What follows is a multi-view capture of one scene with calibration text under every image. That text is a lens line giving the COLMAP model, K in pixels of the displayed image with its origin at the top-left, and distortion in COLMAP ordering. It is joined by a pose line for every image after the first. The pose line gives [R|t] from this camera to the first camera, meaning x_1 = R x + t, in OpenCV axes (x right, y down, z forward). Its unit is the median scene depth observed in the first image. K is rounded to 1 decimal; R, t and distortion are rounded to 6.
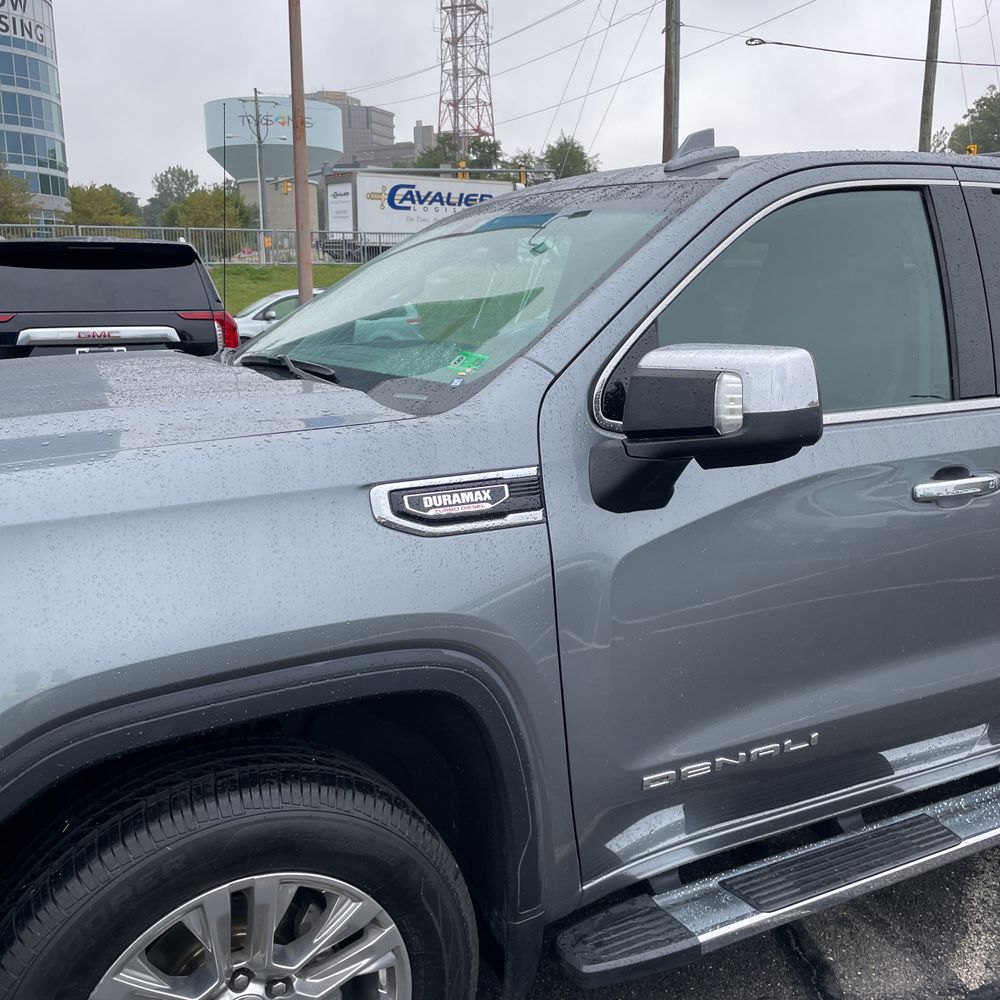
lens RADIAL K [[1015.8, 0, 506.7], [0, 1015.8, 500.0], [0, 0, 1]] dist [0.091348, -0.125389]
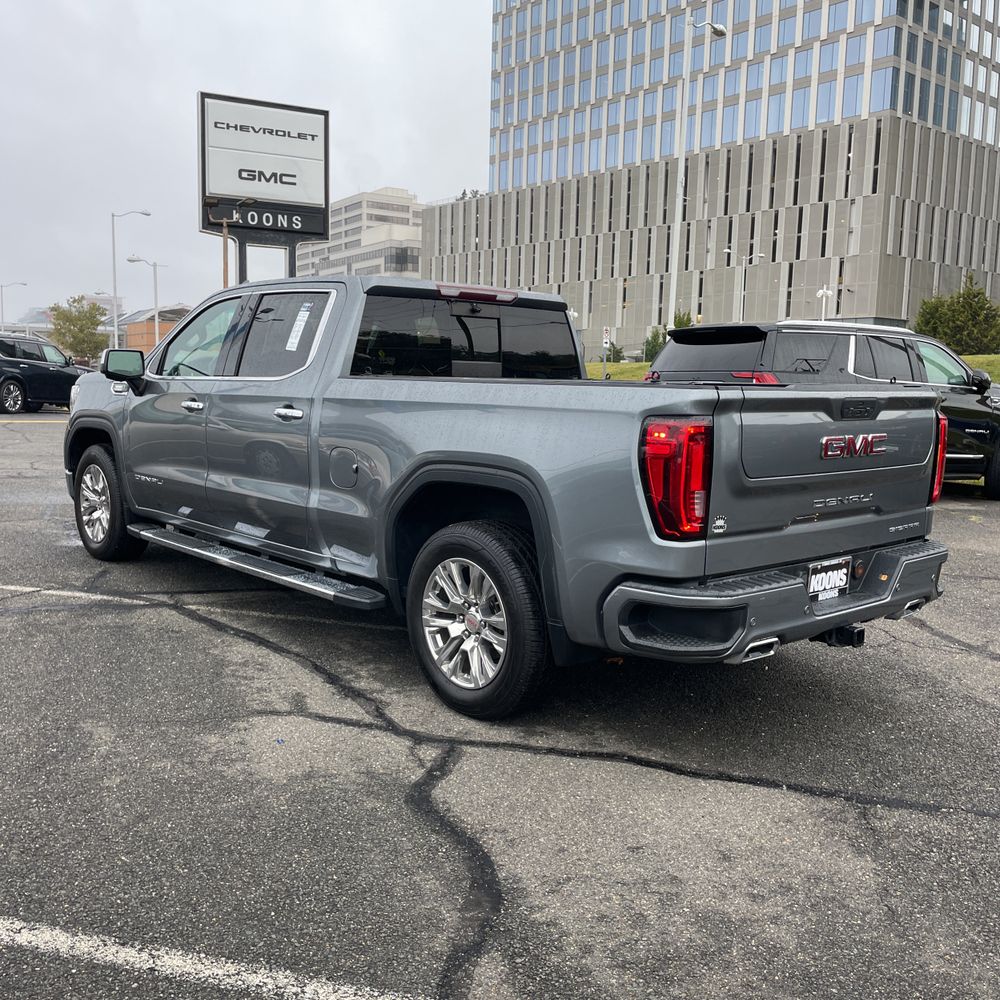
lens RADIAL K [[1008.9, 0, 488.7], [0, 1008.9, 492.8], [0, 0, 1]] dist [0.093784, -0.136765]
pose [[0.232889, 0.121234, -0.964917, 3.471194], [-0.211609, 0.974743, 0.071395, -0.157300], [0.949202, 0.187558, 0.252661, 1.182178]]
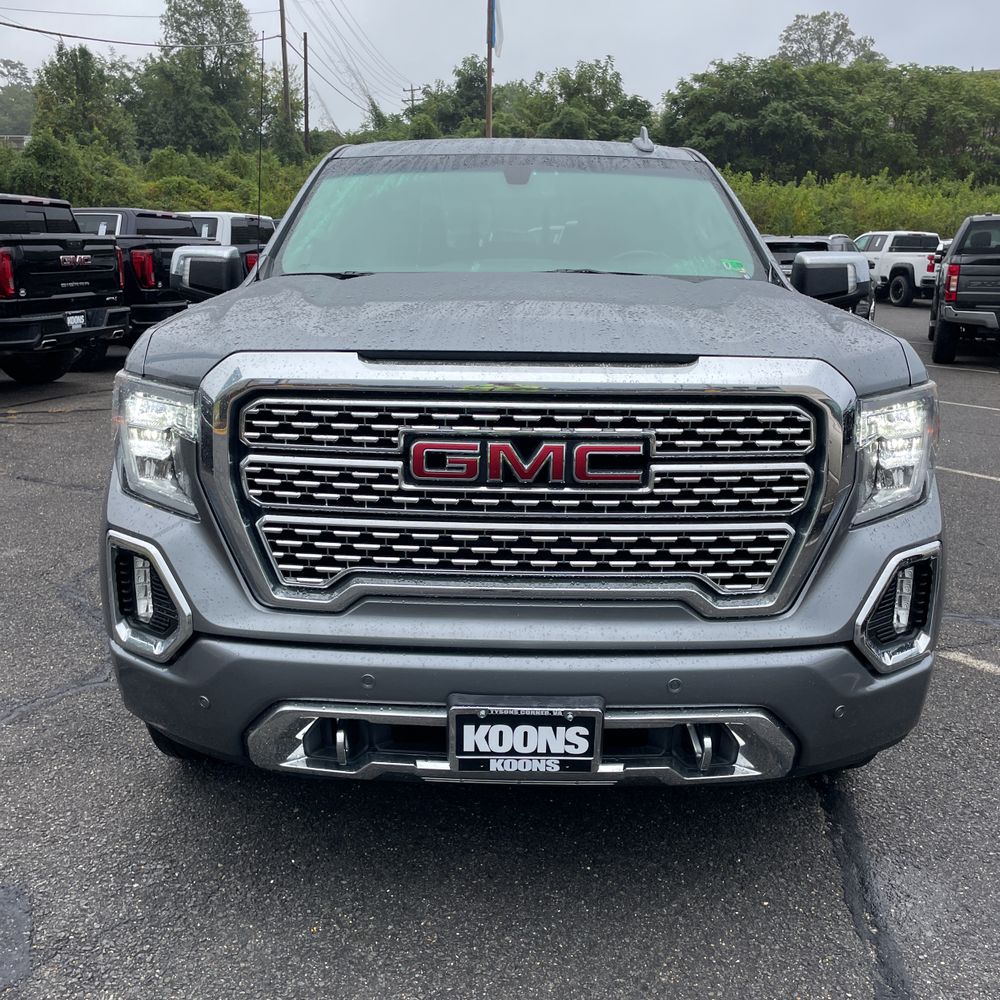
lens RADIAL K [[1008.9, 0, 488.7], [0, 1008.9, 492.8], [0, 0, 1]] dist [0.093784, -0.136765]
pose [[0.477114, -0.209376, 0.853536, -1.663977], [0.160606, 0.975623, 0.149548, -0.079375], [-0.864042, 0.065731, 0.499111, 0.497383]]
